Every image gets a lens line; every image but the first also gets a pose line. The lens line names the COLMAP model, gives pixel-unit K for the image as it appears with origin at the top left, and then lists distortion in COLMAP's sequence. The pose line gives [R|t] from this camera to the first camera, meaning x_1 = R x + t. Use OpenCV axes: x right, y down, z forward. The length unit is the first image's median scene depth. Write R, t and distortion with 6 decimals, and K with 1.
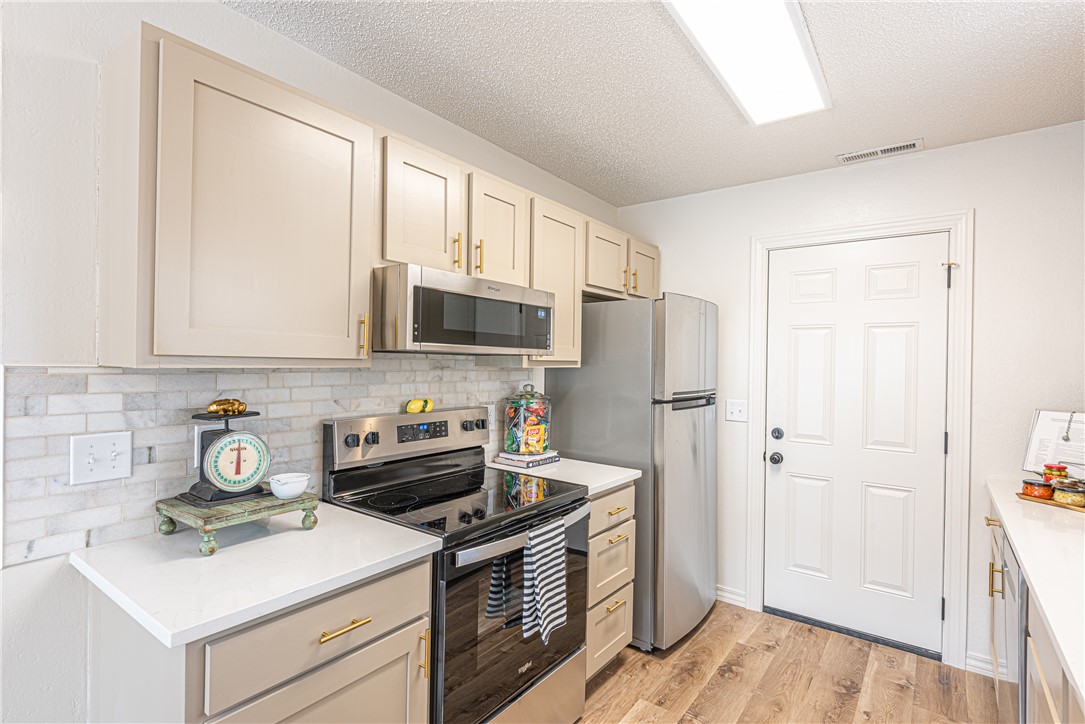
lens RADIAL K [[531.3, 0, 539.3], [0, 531.3, 362.3], [0, 0, 1]] dist [0.001024, -0.000136]
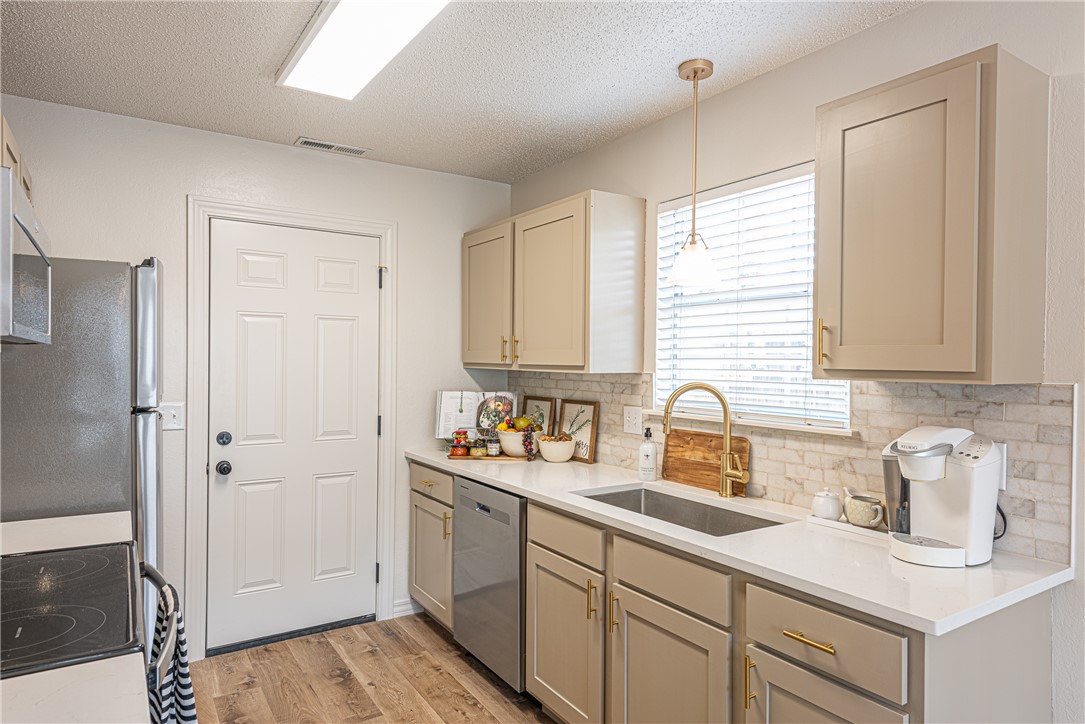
lens RADIAL K [[660.2, 0, 548.6], [0, 660.2, 364.1], [0, 0, 1]] dist [0.018084, 0.000073]
pose [[0.342846, -0.015913, 0.939257, -0.425516], [-0.001255, 0.999848, 0.017398, -0.003380], [-0.939391, -0.007144, 0.342774, 0.182247]]
